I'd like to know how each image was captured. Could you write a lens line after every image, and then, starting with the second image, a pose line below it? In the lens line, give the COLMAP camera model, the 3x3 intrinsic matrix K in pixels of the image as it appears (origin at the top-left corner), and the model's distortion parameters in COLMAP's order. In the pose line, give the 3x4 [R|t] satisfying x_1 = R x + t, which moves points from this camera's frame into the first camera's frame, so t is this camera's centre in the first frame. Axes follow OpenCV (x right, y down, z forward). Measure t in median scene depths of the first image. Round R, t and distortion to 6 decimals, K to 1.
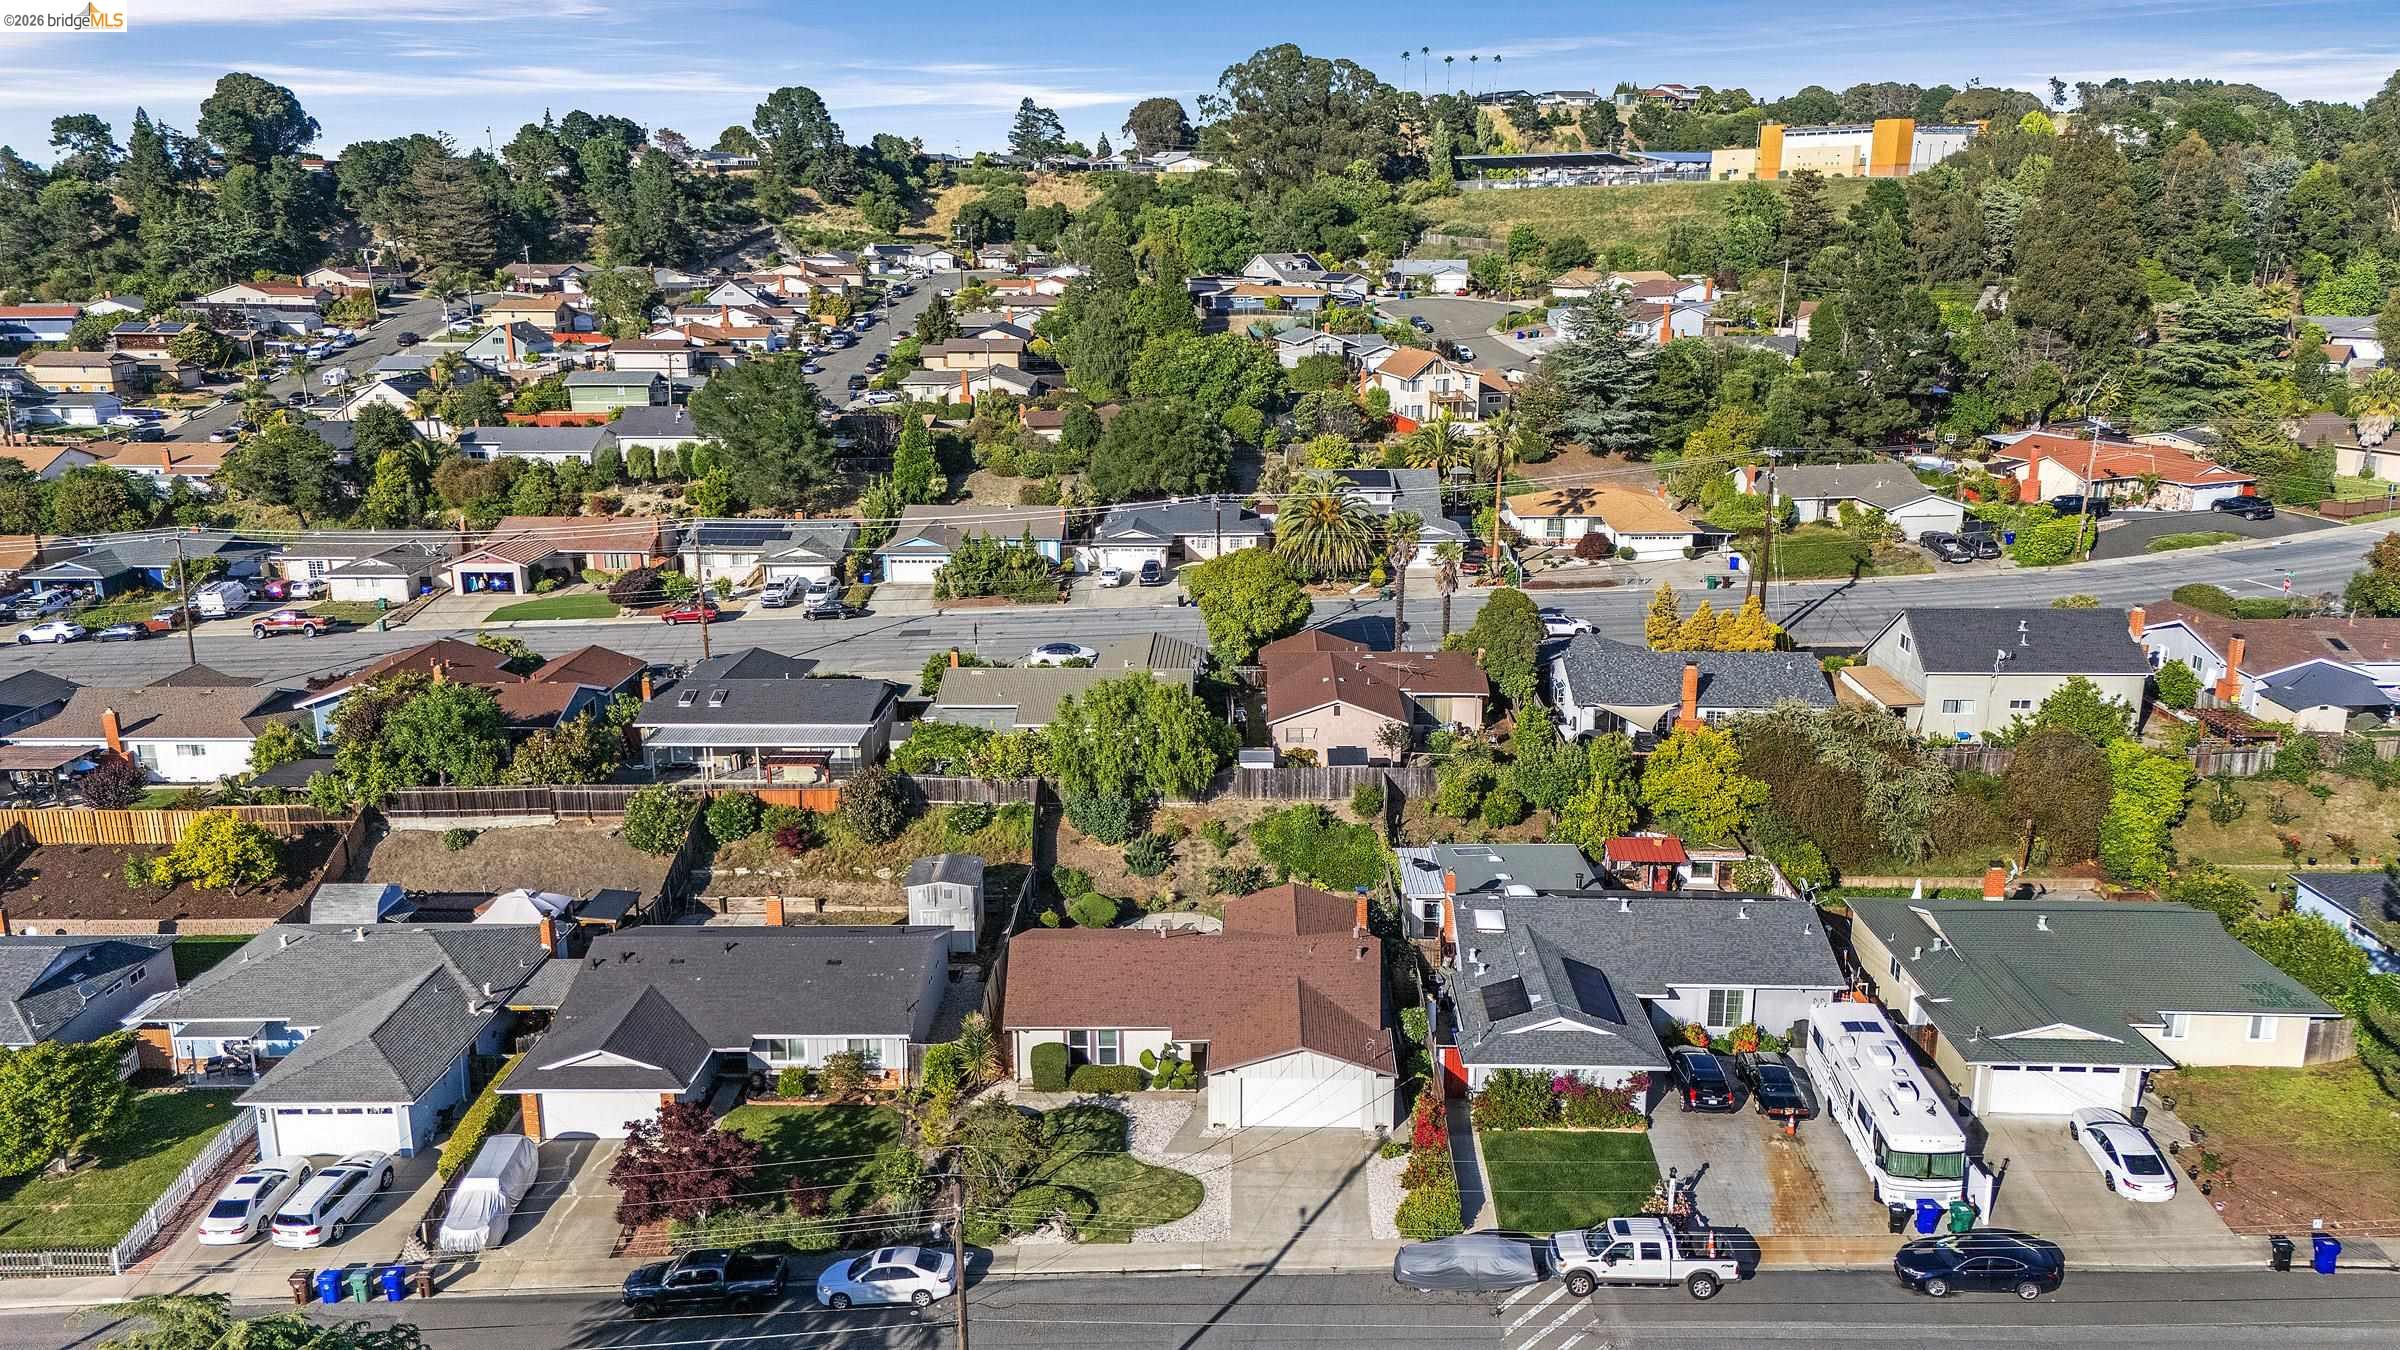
lens RADIAL K [[1759.0, 0, 1202.7], [0, 1759.0, 651.9], [0, 0, 1]] dist [0.141227, -0.133984]
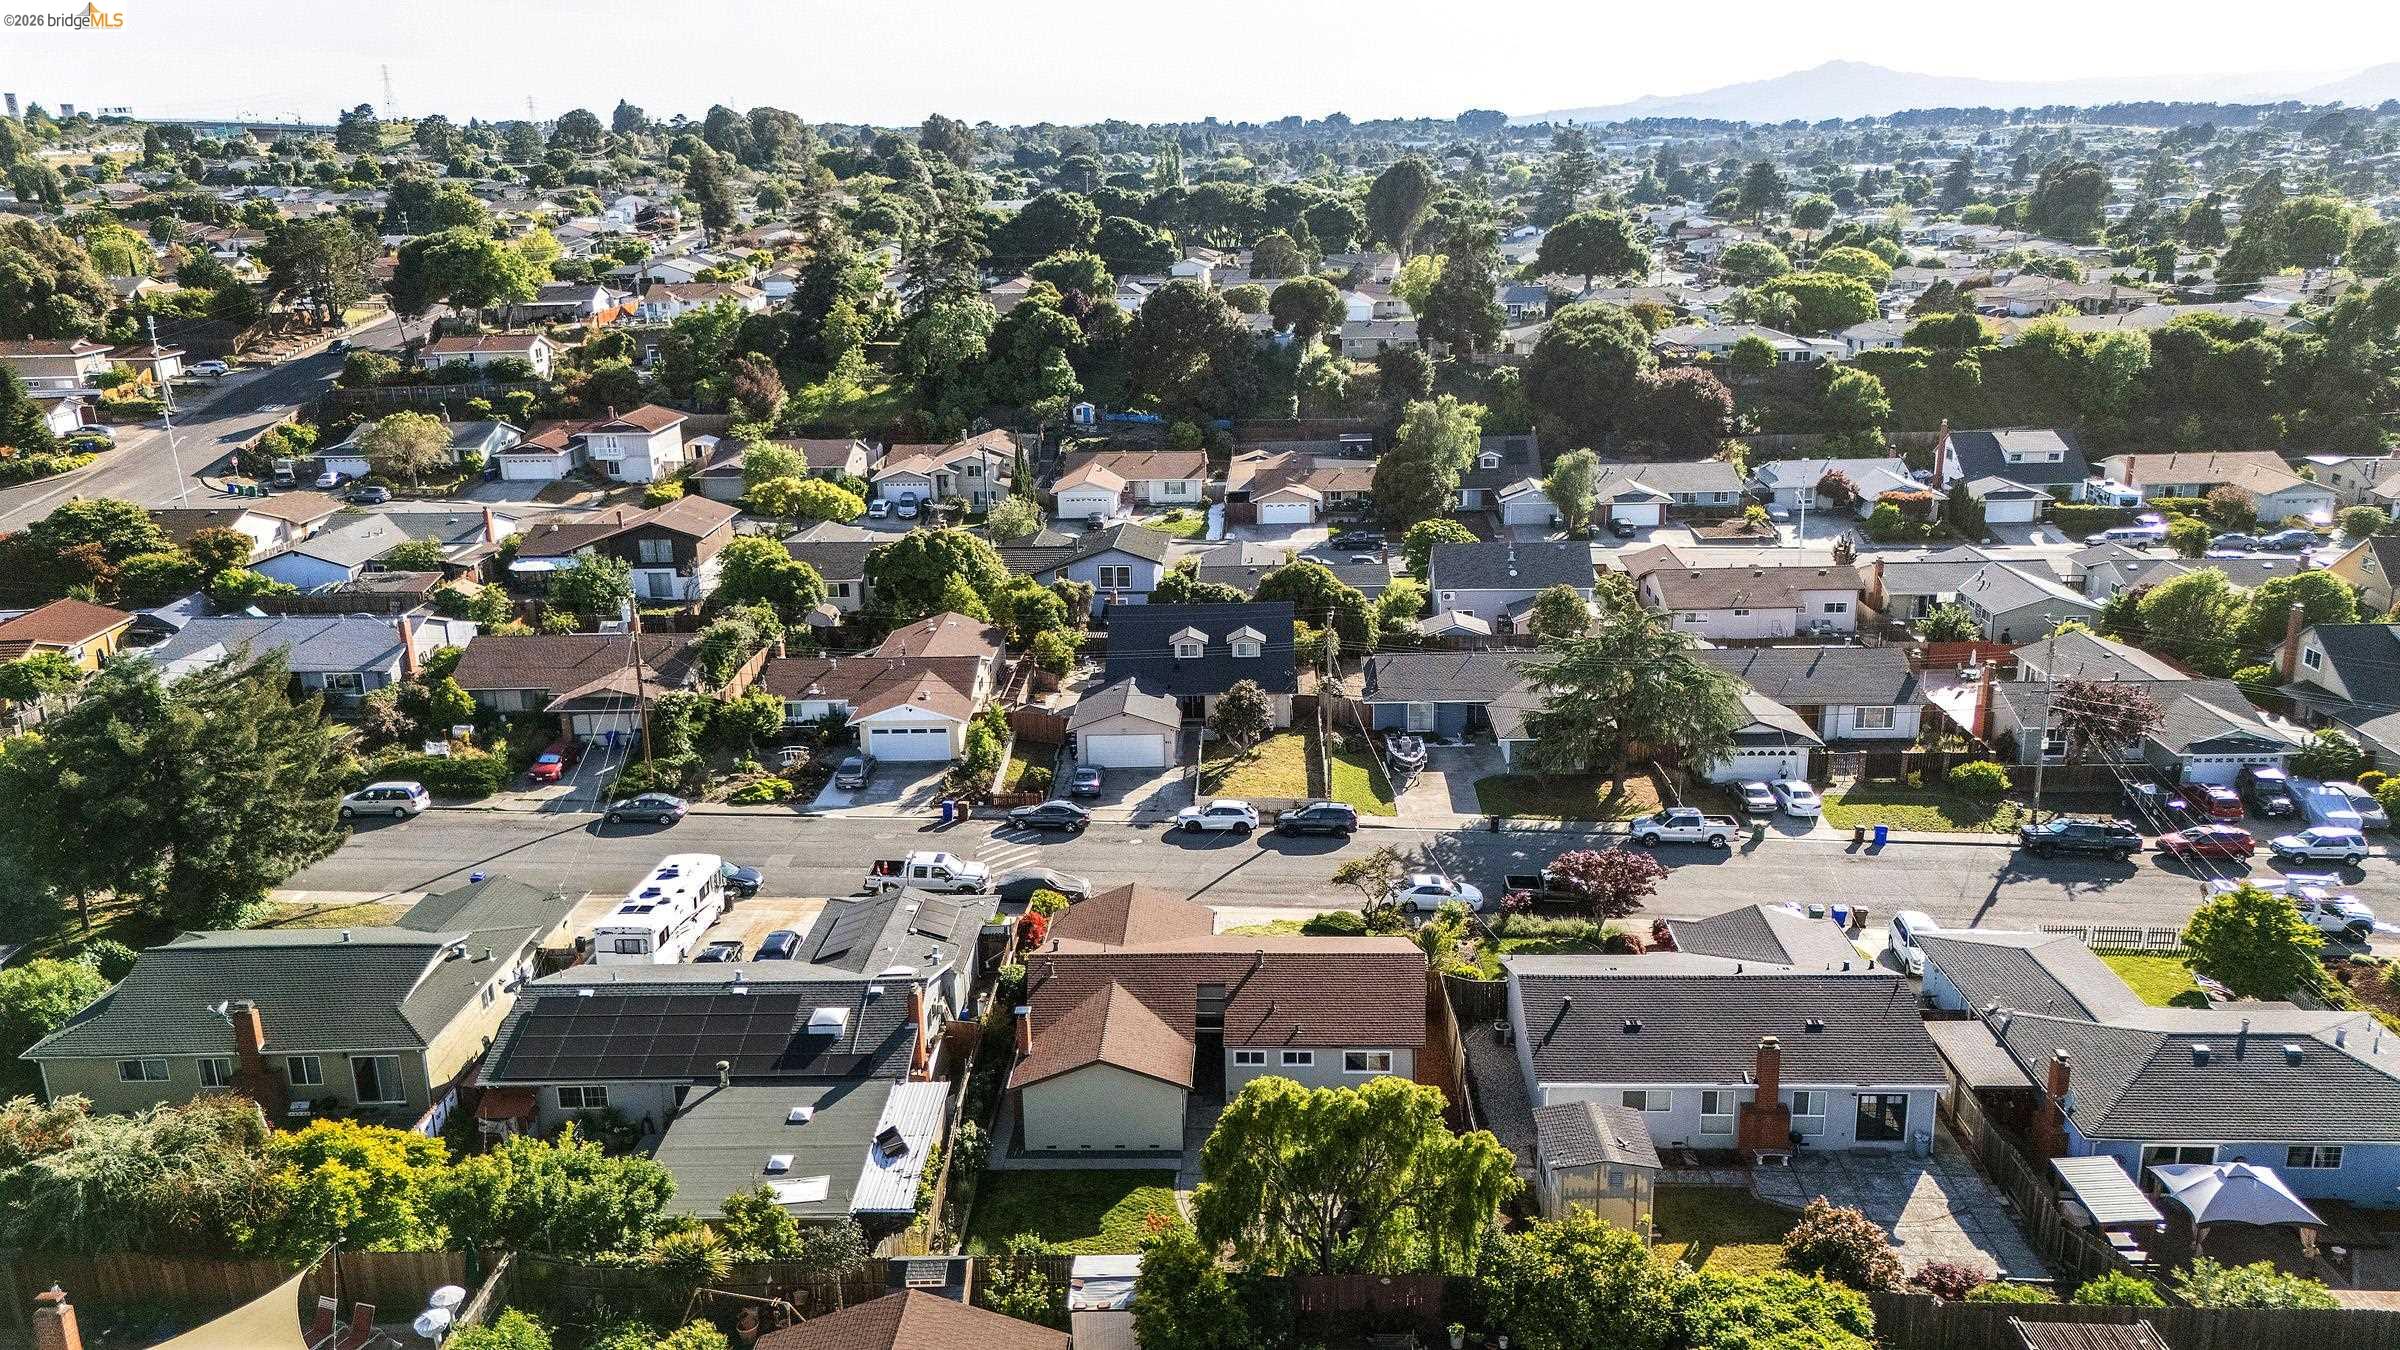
lens RADIAL K [[1741.4, 0, 1200.0], [0, 1741.4, 675.0], [0, 0, 1]] dist [0.119158, -0.078579]
pose [[-0.999538, 0.025574, 0.016443, -0.004800], [0.030395, 0.853657, 0.519948, -0.226930], [-0.000740, 0.520208, -0.854040, 0.872185]]
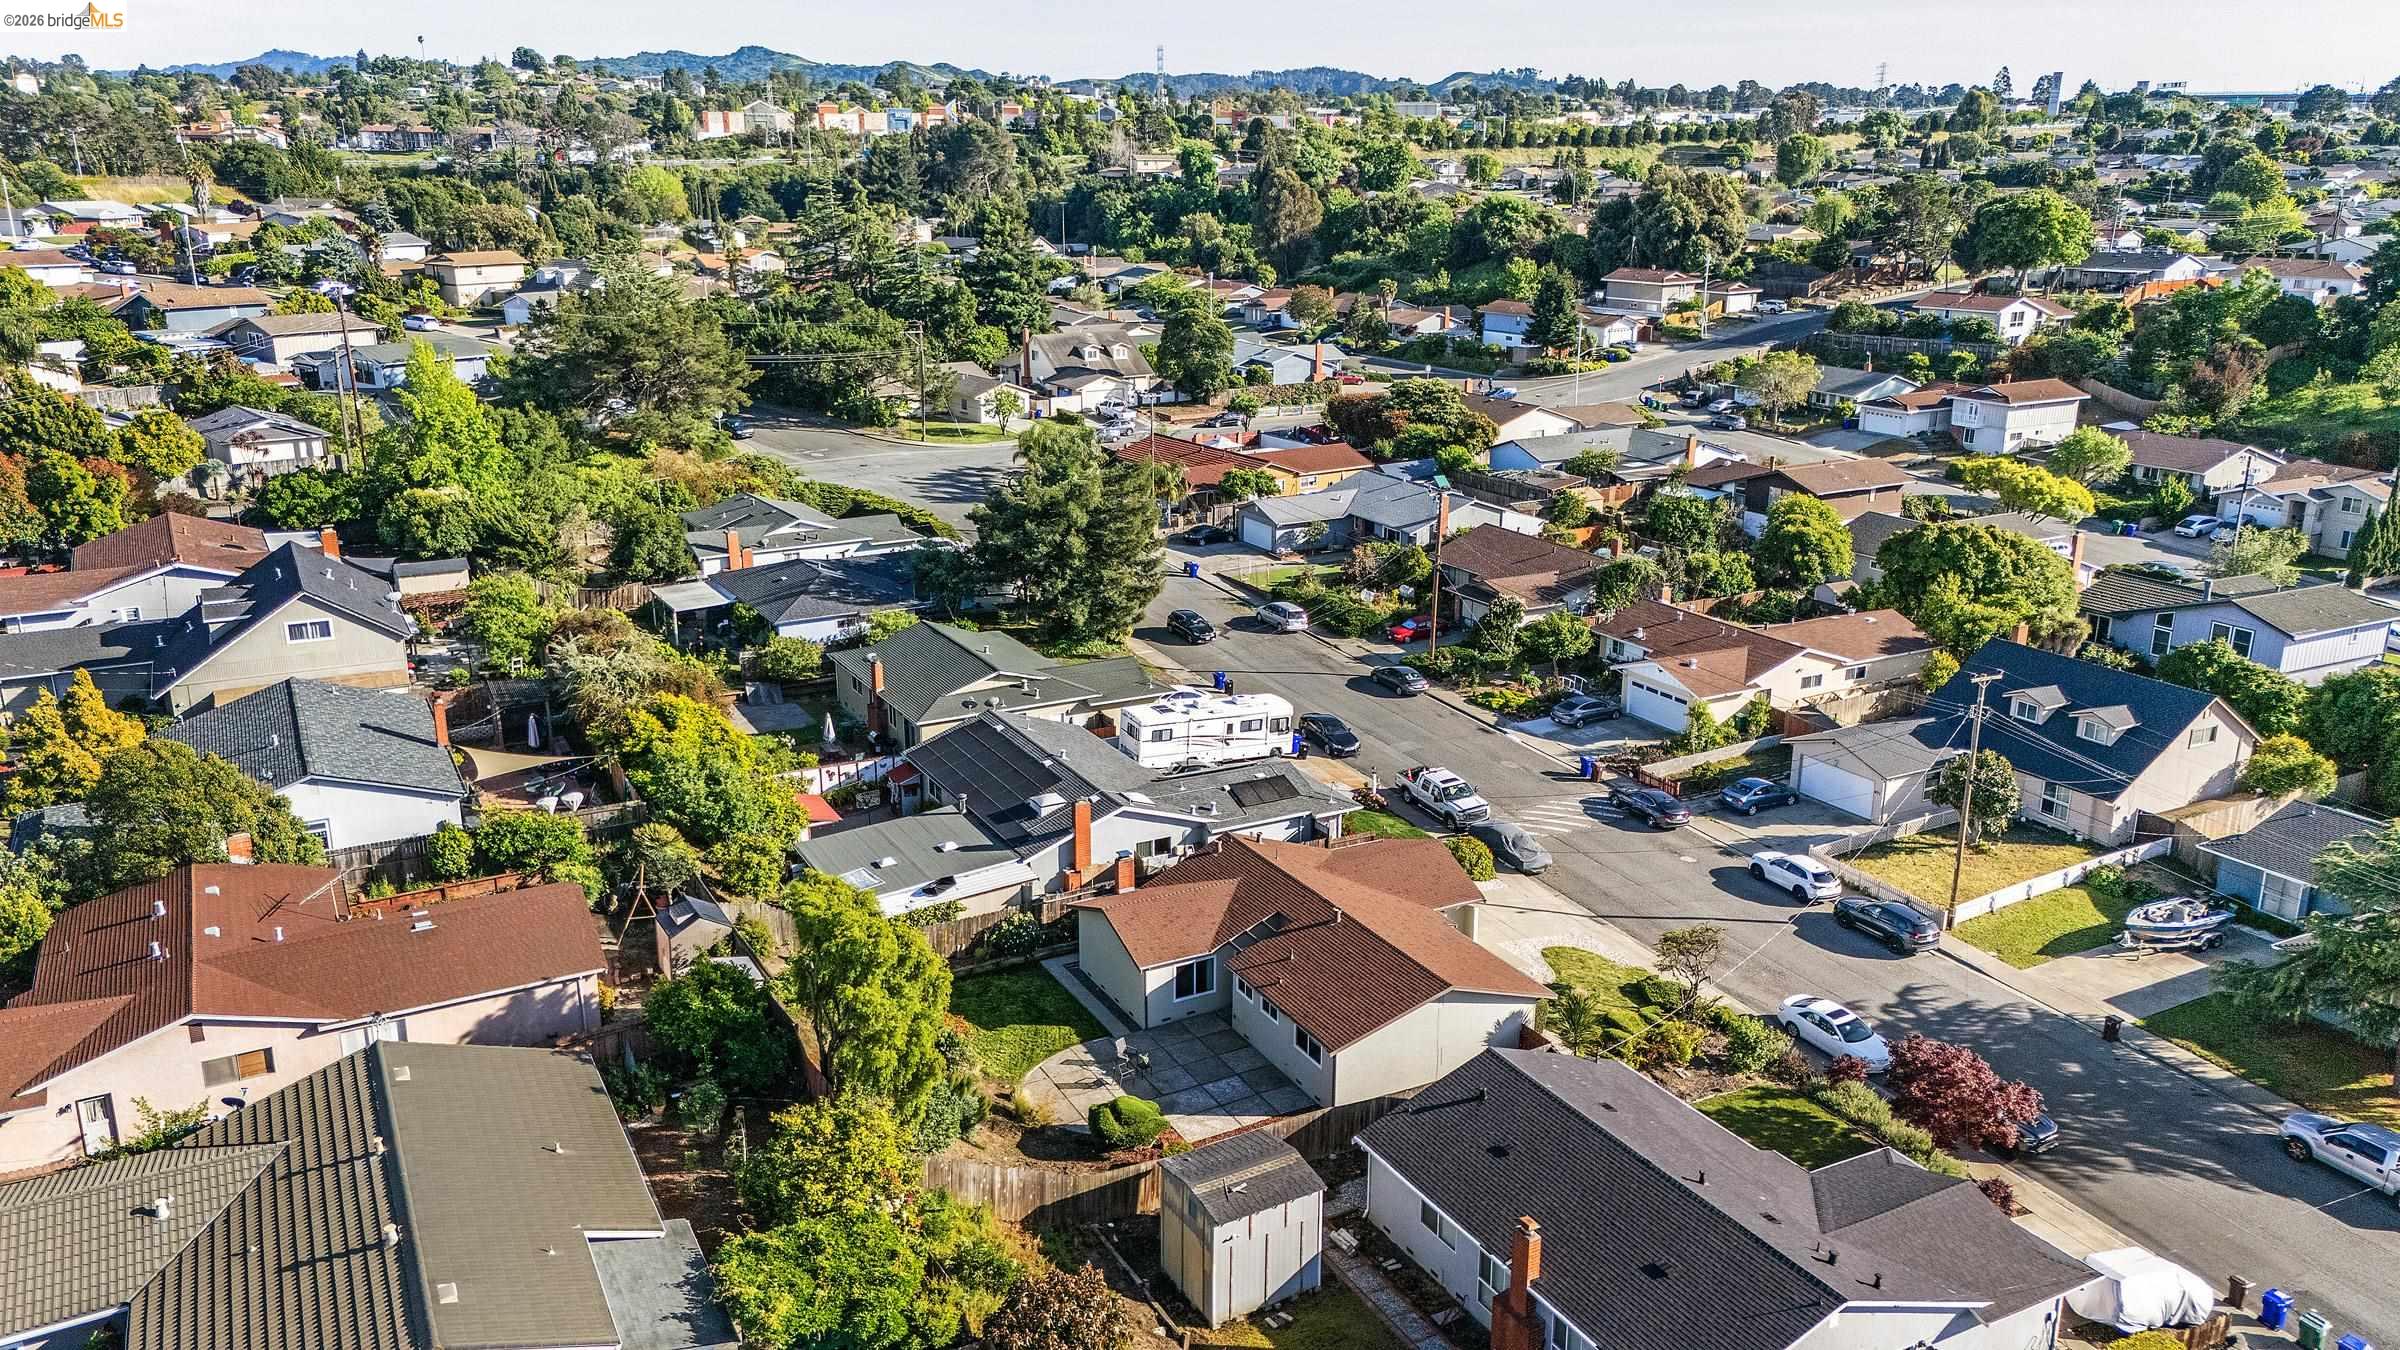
lens RADIAL K [[1760.6, 0, 1206.1], [0, 1760.6, 647.3], [0, 0, 1]] dist [0.193874, -0.299679]
pose [[-0.505322, -0.231511, 0.831296, -0.352473], [0.215420, 0.898997, 0.381313, -0.157997], [-0.835610, 0.371763, -0.404410, 0.696193]]
